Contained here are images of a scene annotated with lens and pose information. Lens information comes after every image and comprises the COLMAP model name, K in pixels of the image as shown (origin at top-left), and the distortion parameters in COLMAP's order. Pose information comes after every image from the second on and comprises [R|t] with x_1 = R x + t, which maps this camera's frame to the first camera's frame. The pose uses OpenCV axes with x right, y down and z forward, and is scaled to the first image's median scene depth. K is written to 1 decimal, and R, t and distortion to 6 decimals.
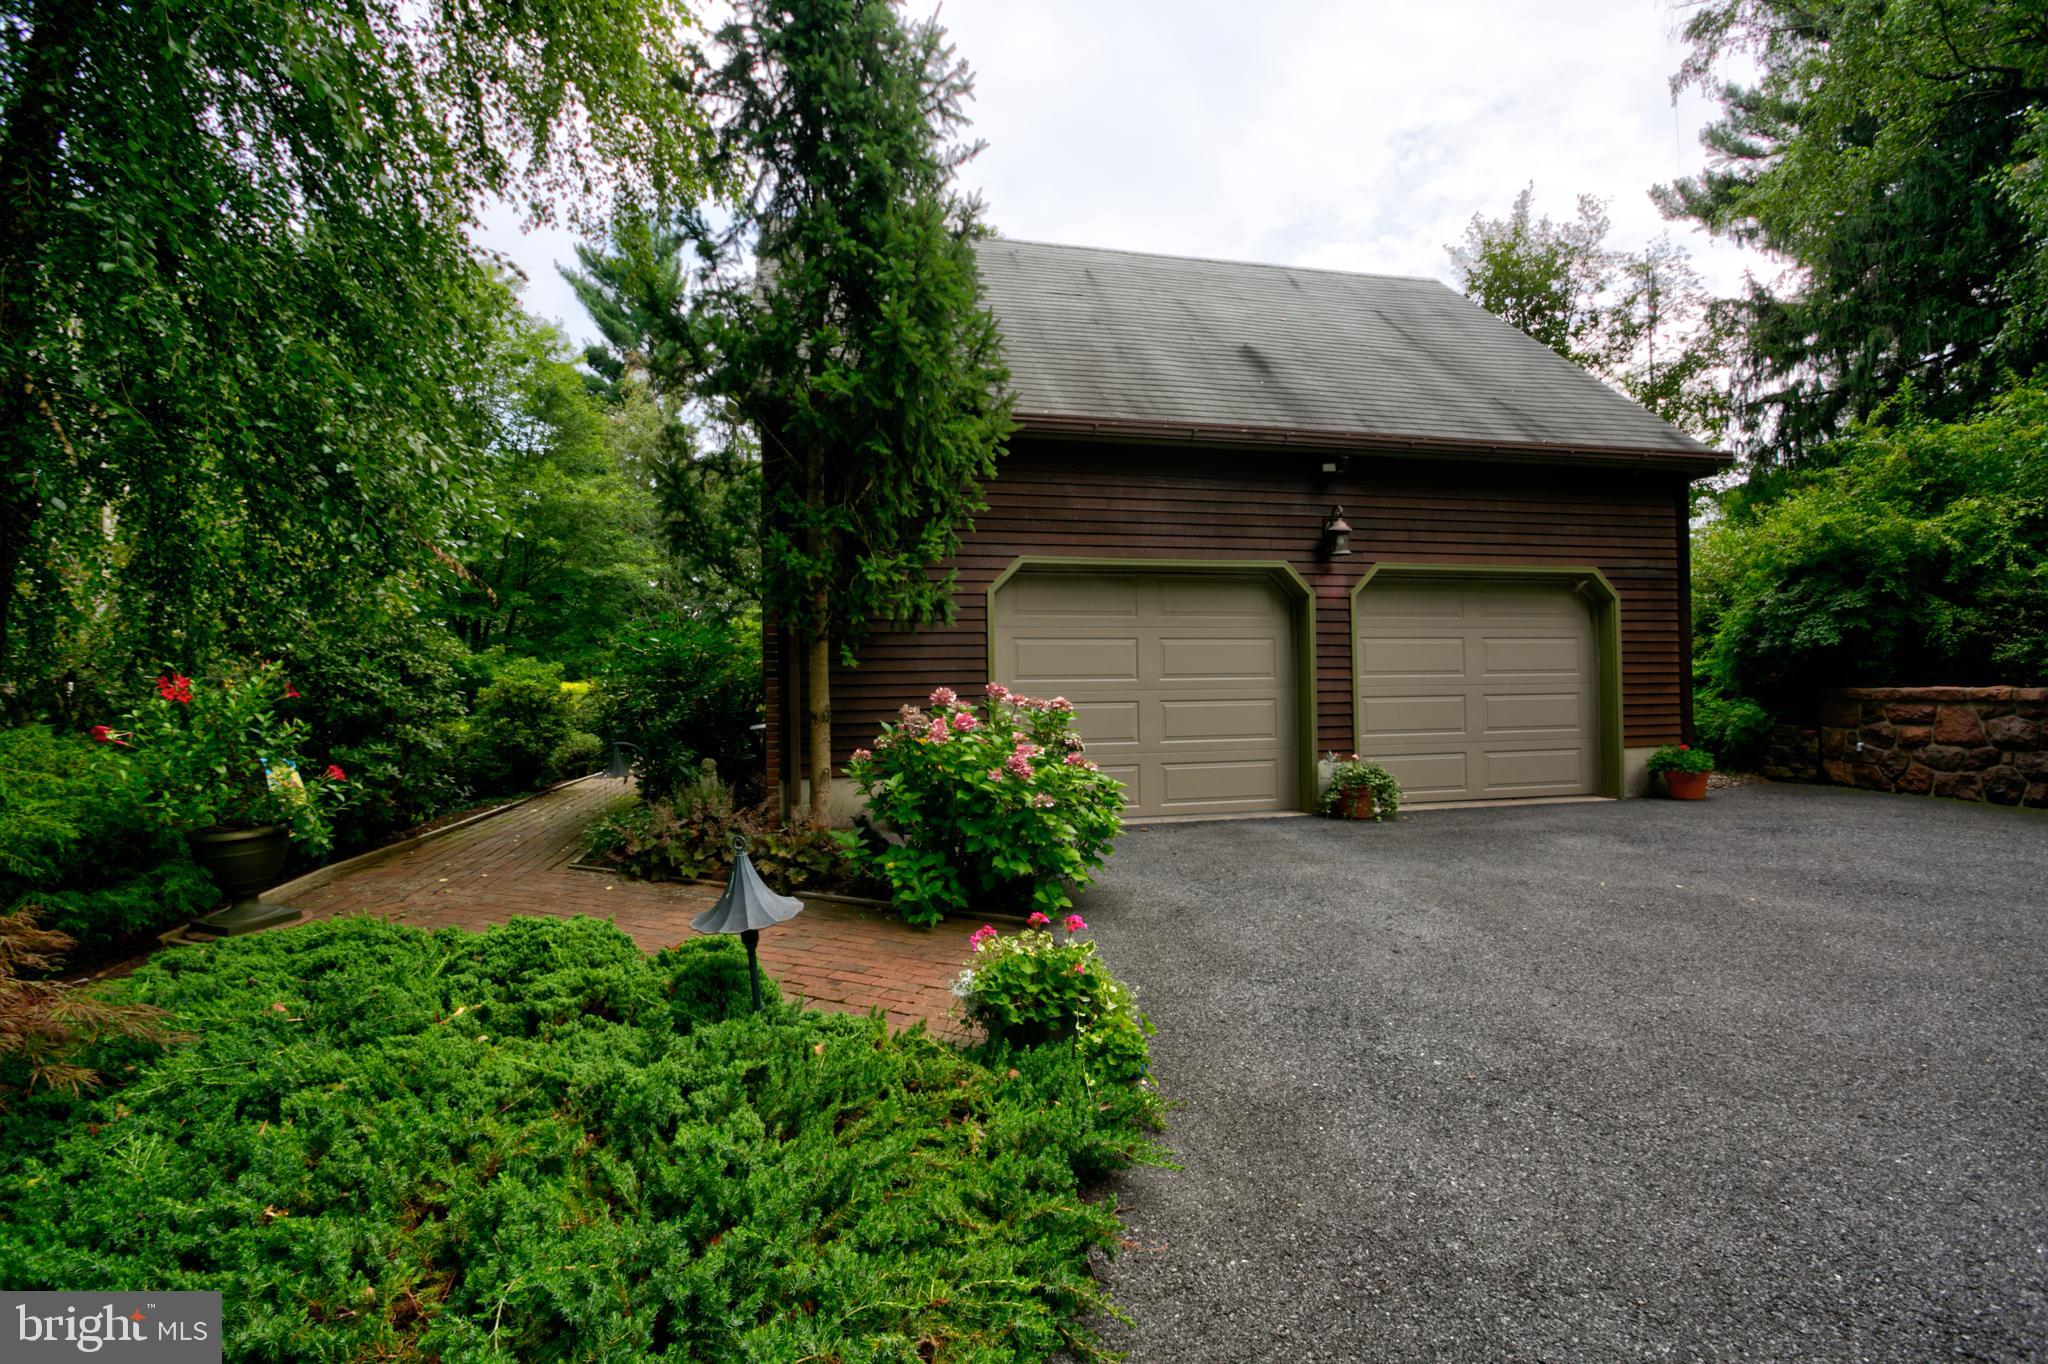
lens RADIAL K [[950.1, 0, 1024.0], [0, 950.1, 682.0], [0, 0, 1]] dist [-0.000360, -0.000033]
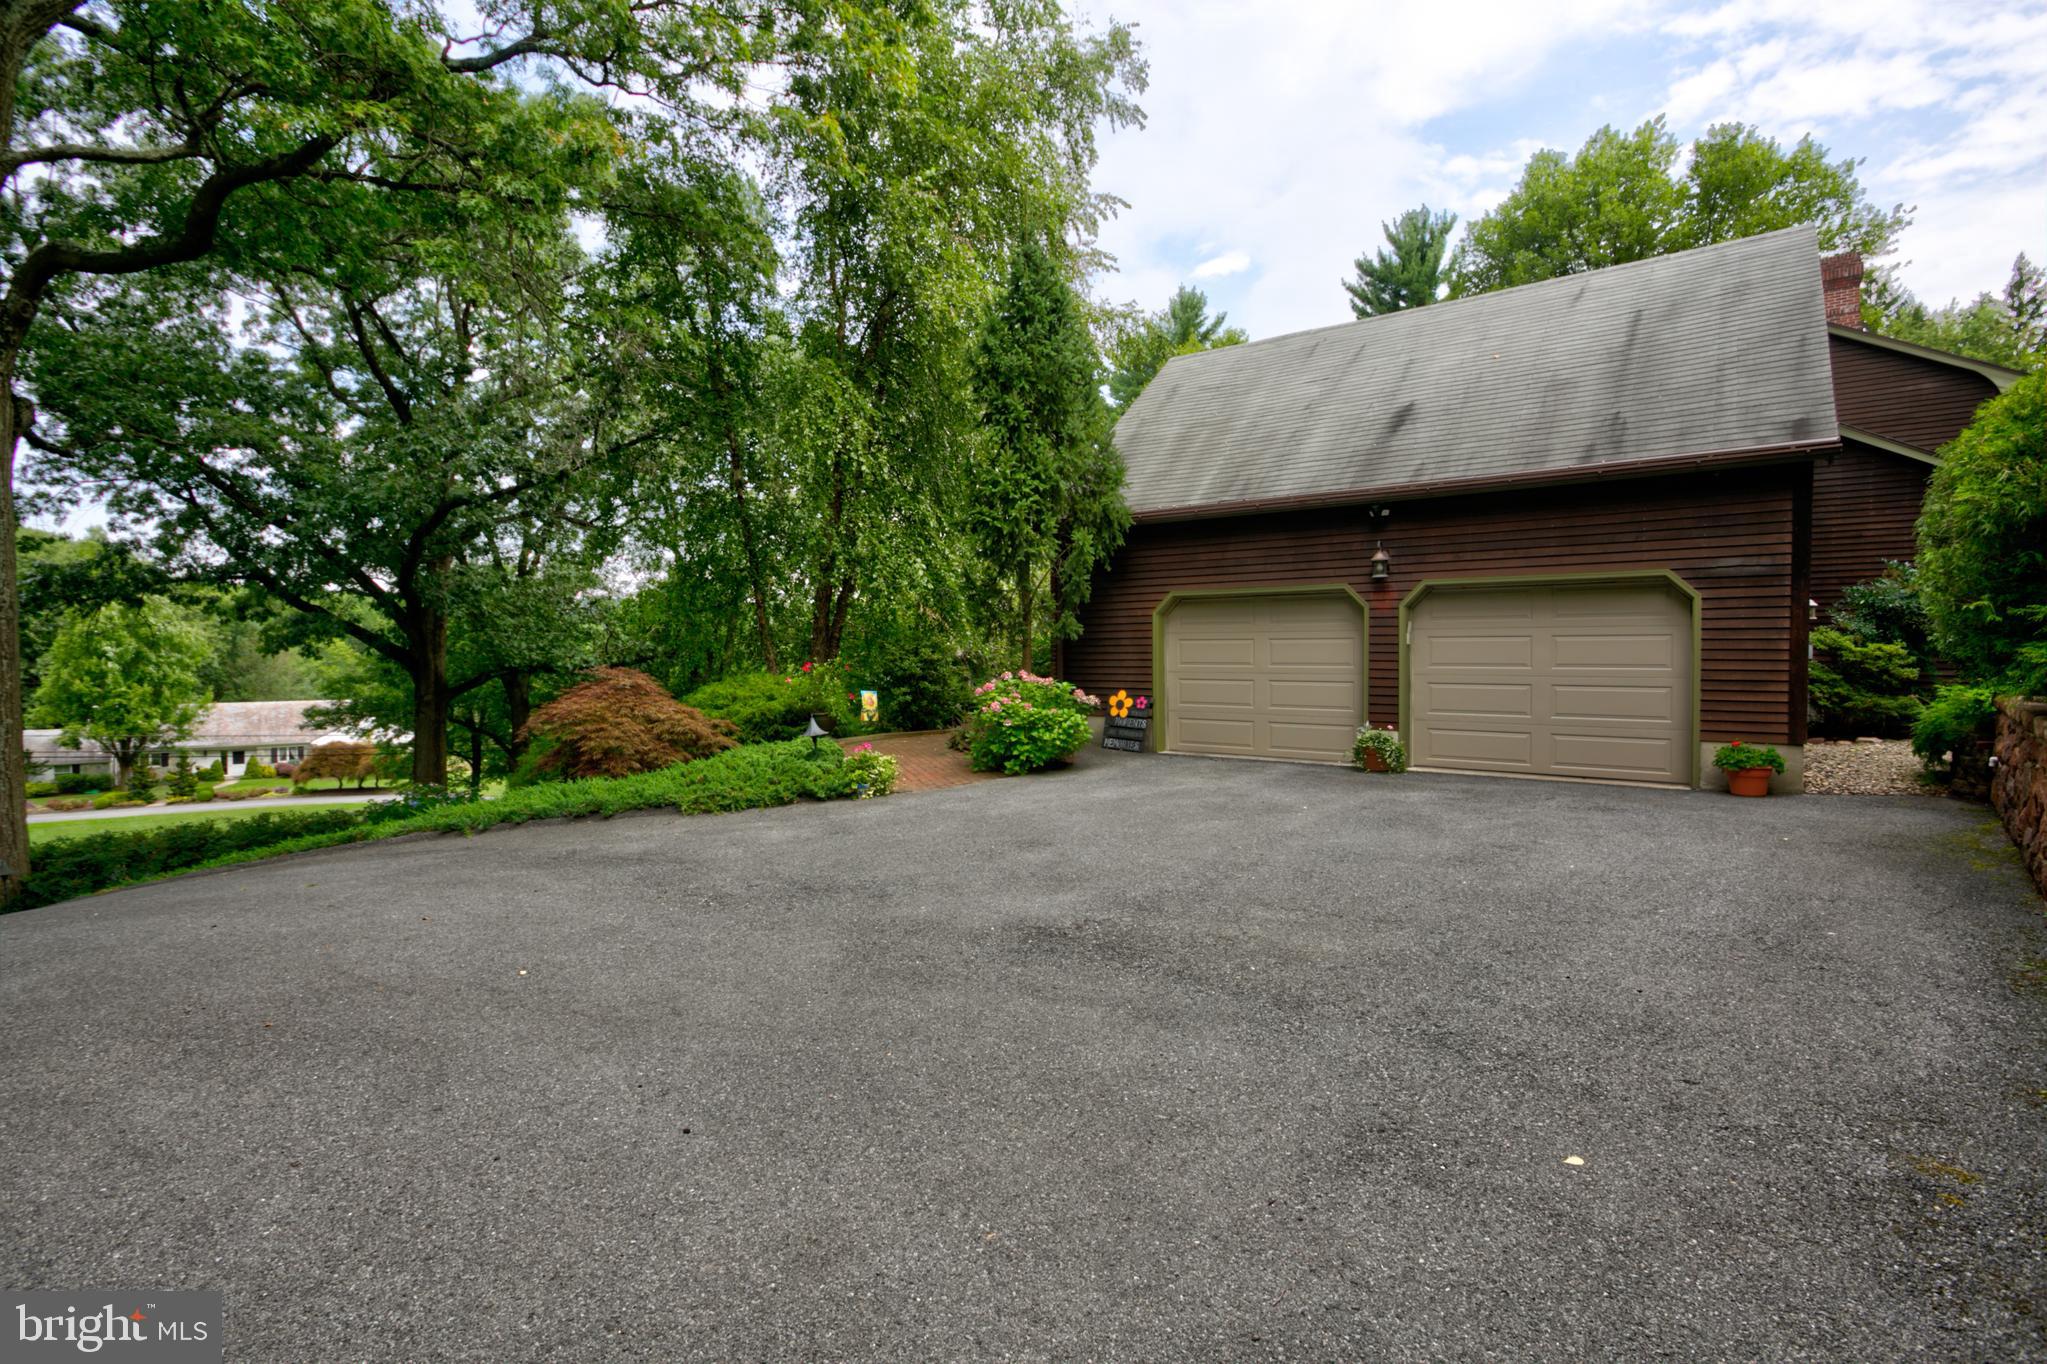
lens RADIAL K [[949.6, 0, 1023.5], [0, 949.6, 682.0], [0, 0, 1]] dist [-0.000360, -0.000033]
pose [[0.640302, 0.035759, -0.767290, 1.010919], [-0.002984, 0.999024, 0.044068, -0.041375], [0.768117, -0.025928, 0.639784, -0.253660]]
